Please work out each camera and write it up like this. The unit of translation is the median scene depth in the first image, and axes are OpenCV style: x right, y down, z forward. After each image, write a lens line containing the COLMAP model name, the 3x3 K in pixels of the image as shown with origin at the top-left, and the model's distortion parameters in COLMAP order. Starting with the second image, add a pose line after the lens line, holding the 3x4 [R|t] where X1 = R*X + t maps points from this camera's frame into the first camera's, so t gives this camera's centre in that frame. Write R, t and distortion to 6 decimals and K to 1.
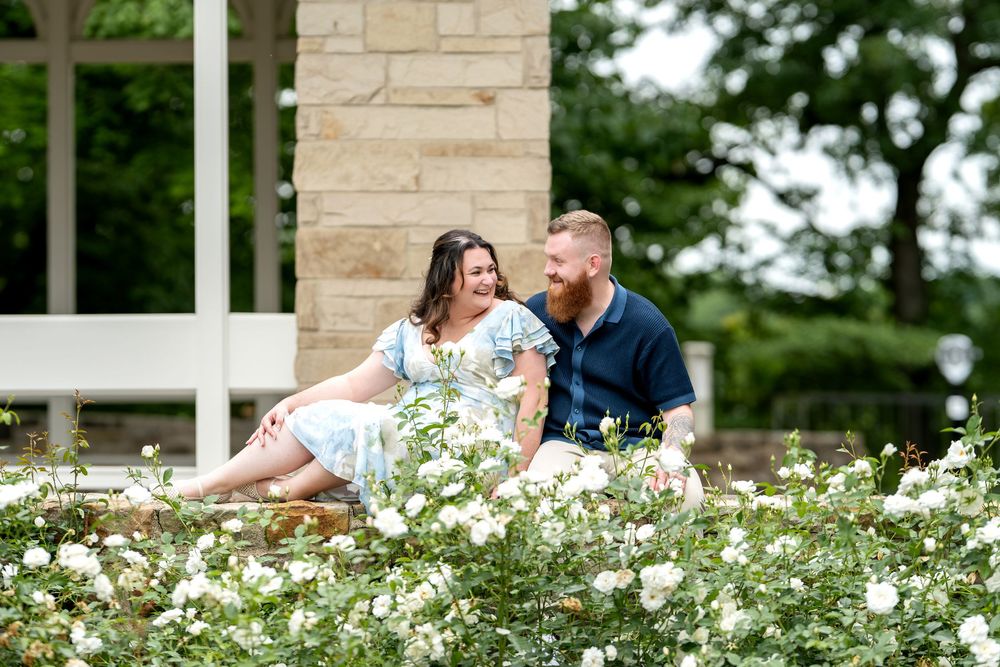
lens RADIAL K [[3979.4, 0, 507.9], [0, 3979.4, 339.9], [0, 0, 1]] dist [0.163996, 0.000000]
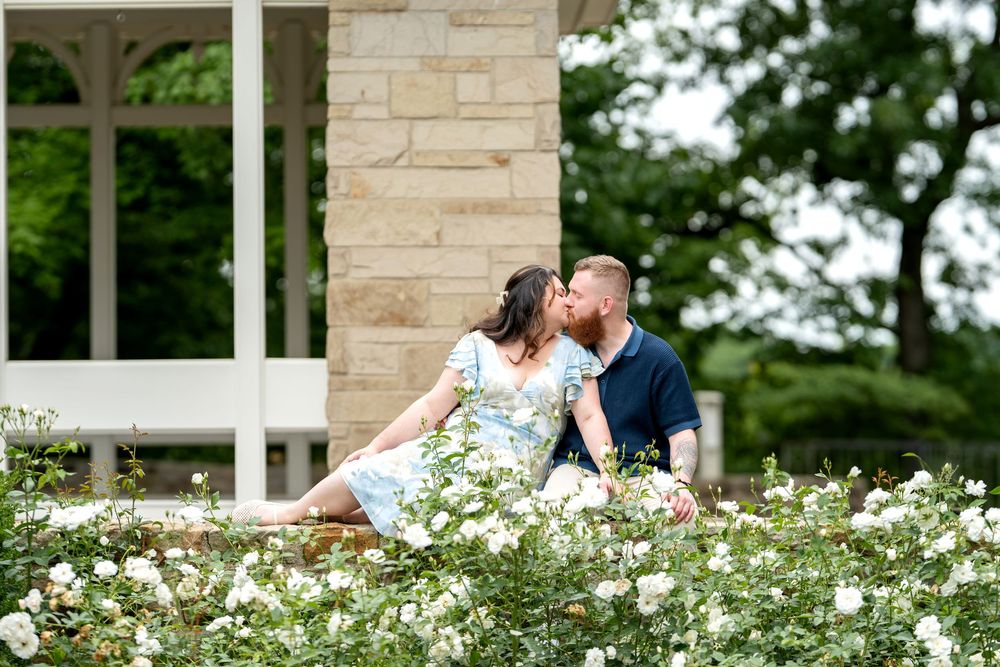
lens RADIAL K [[6209.4, 0, 494.4], [0, 6209.4, 335.5], [0, 0, 1]] dist [1.337932, 0.000000]
pose [[0.999930, -0.003065, -0.011421, 0.011987], [0.002798, 0.999725, -0.023287, 0.026862], [0.011489, 0.023254, 0.999664, -0.700962]]
